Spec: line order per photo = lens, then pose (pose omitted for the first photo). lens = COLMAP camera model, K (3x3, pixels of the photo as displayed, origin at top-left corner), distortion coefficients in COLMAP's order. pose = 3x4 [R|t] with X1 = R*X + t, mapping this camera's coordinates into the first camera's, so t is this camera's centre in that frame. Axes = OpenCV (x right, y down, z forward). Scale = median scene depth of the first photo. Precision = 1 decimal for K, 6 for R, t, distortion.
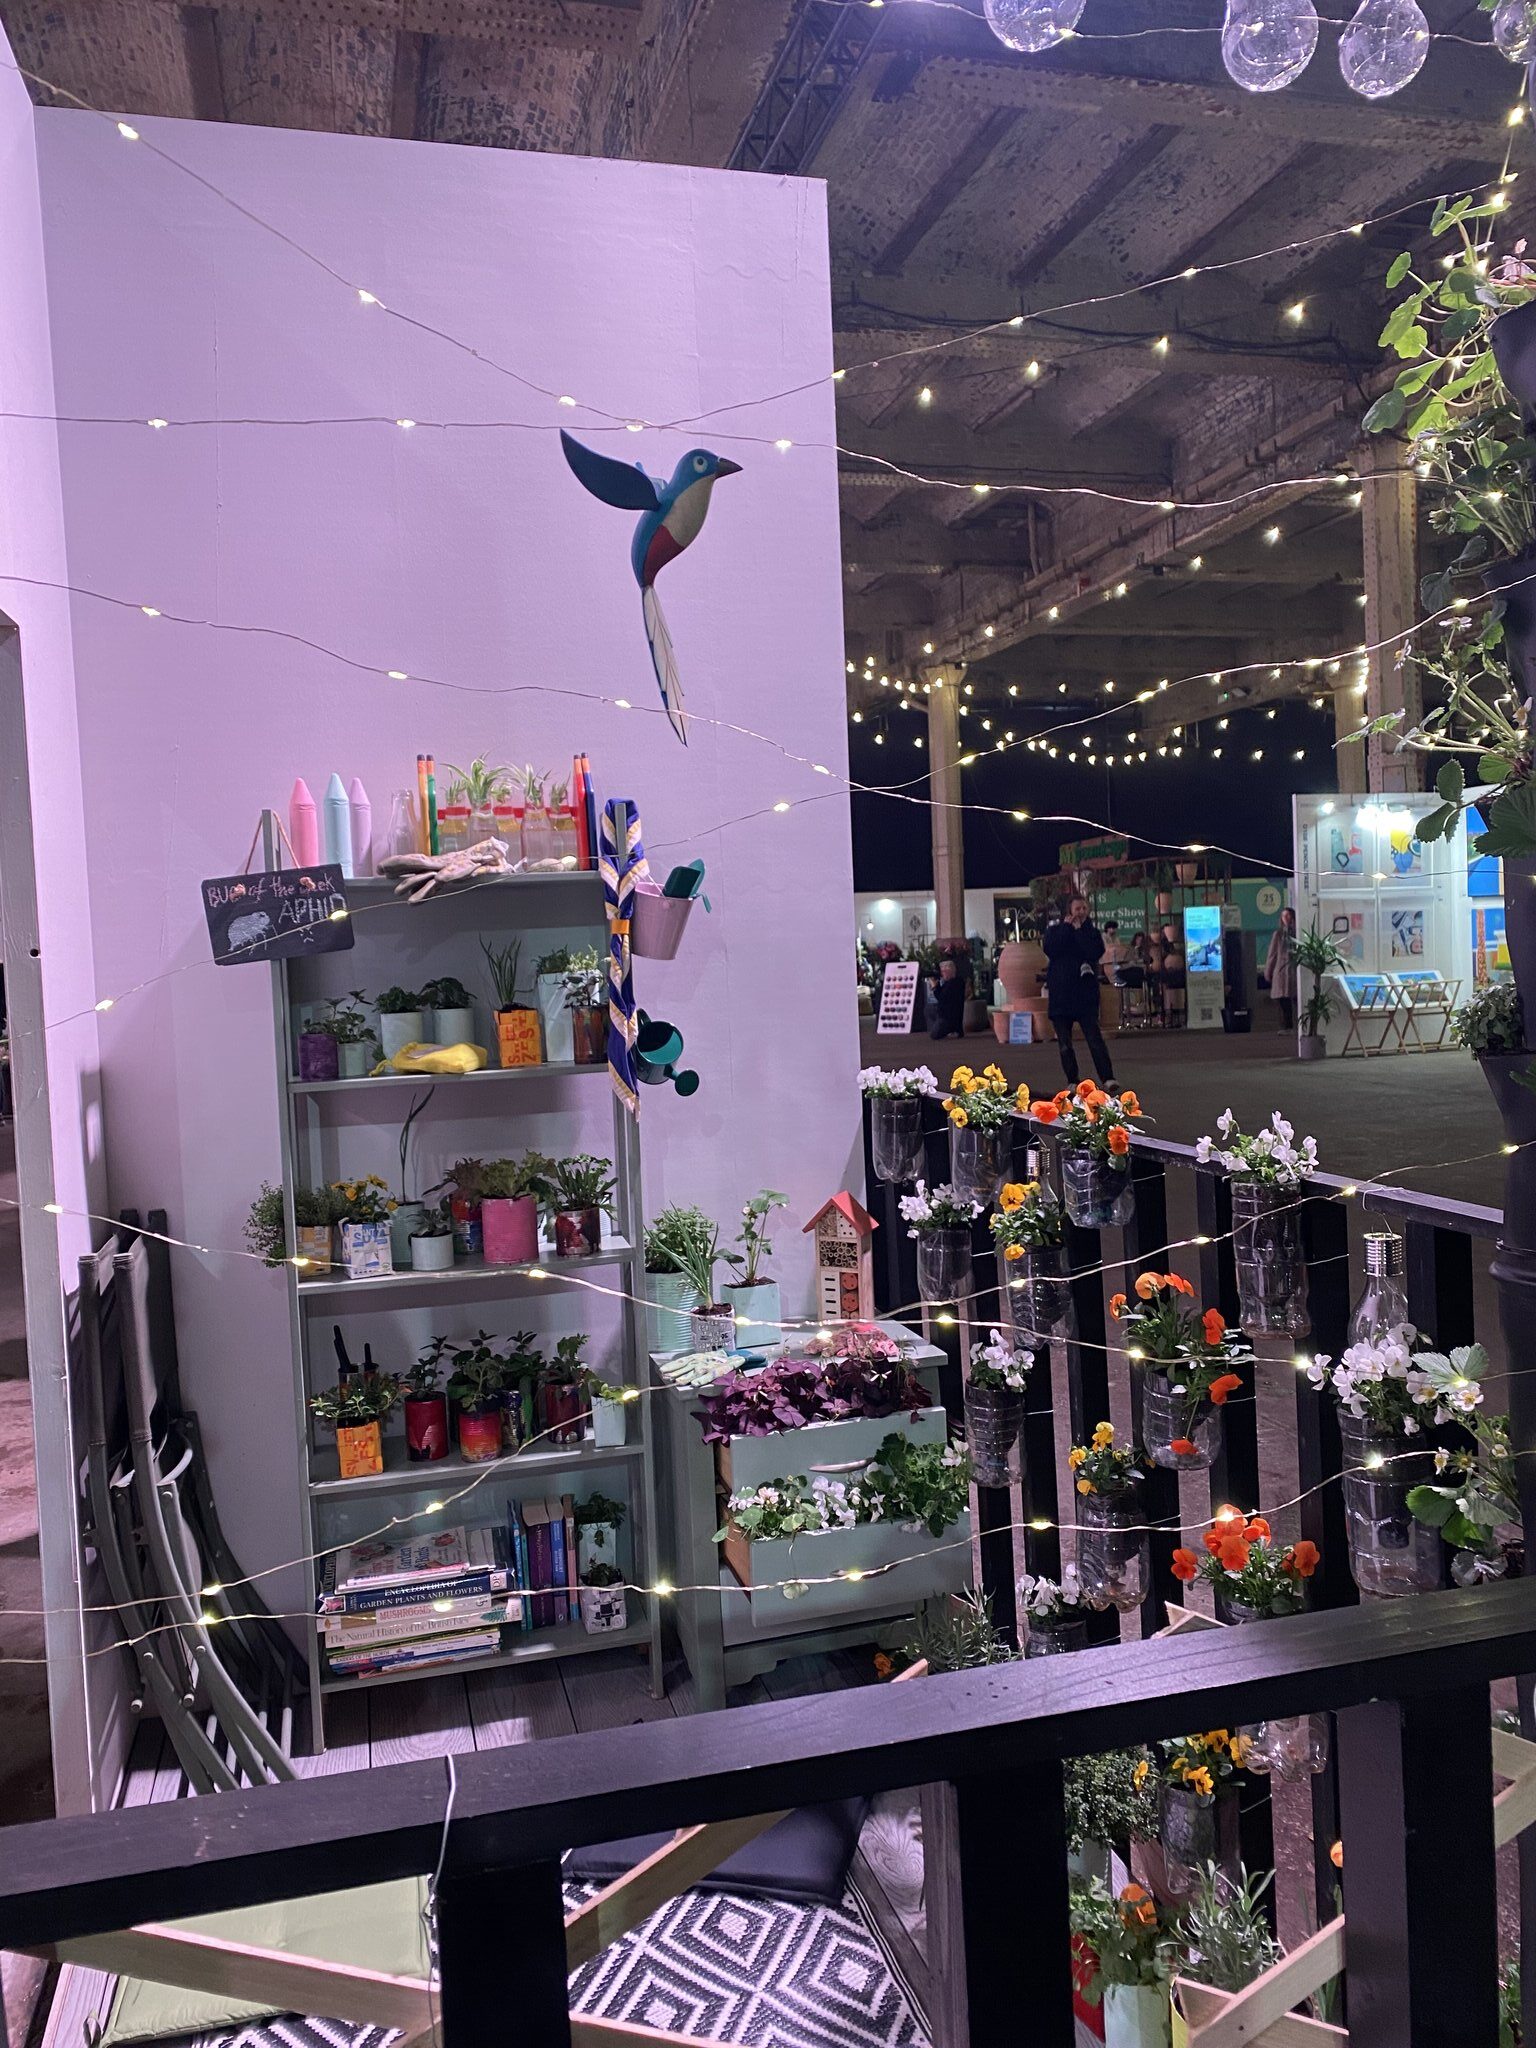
lens RADIAL K [[1549.4, 0, 768.0], [0, 1549.4, 1024.0], [0, 0, 1]] dist [0.125356, -0.207084]
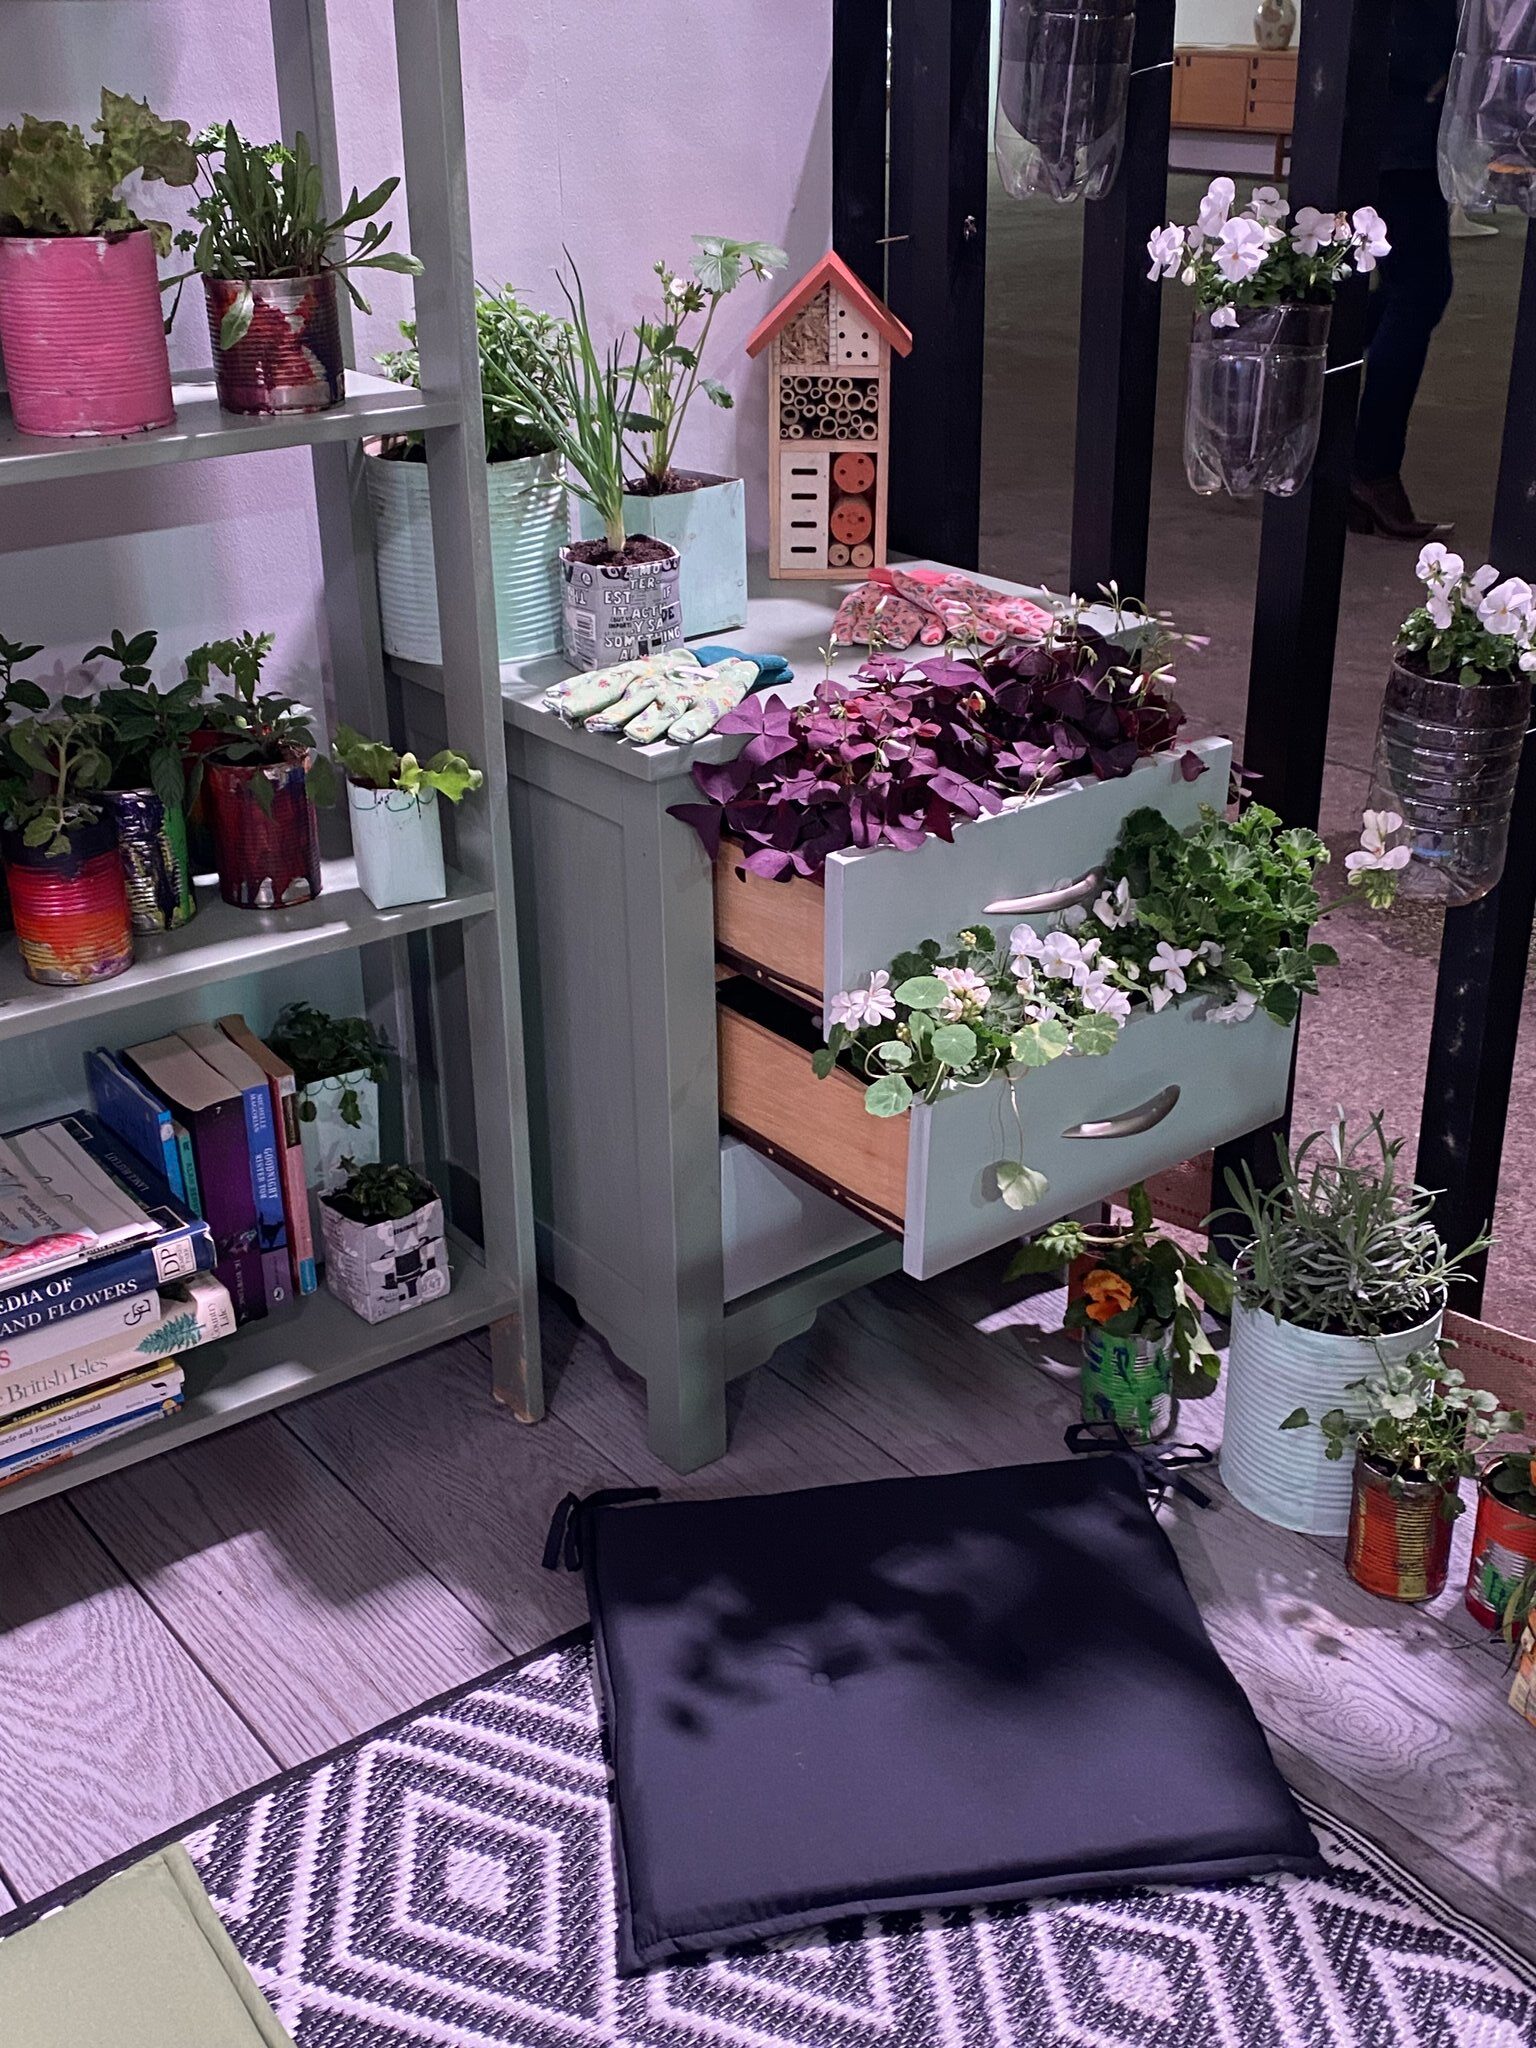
lens RADIAL K [[2194.8, 0, 775.3], [0, 2194.8, 965.2], [0, 0, 1]] dist [0.192066, -0.413651]
pose [[0.915920, -0.123055, 0.382031, -0.237076], [-0.015438, 0.940334, 0.339901, 0.094625], [-0.401063, -0.317220, 0.859372, 0.486111]]
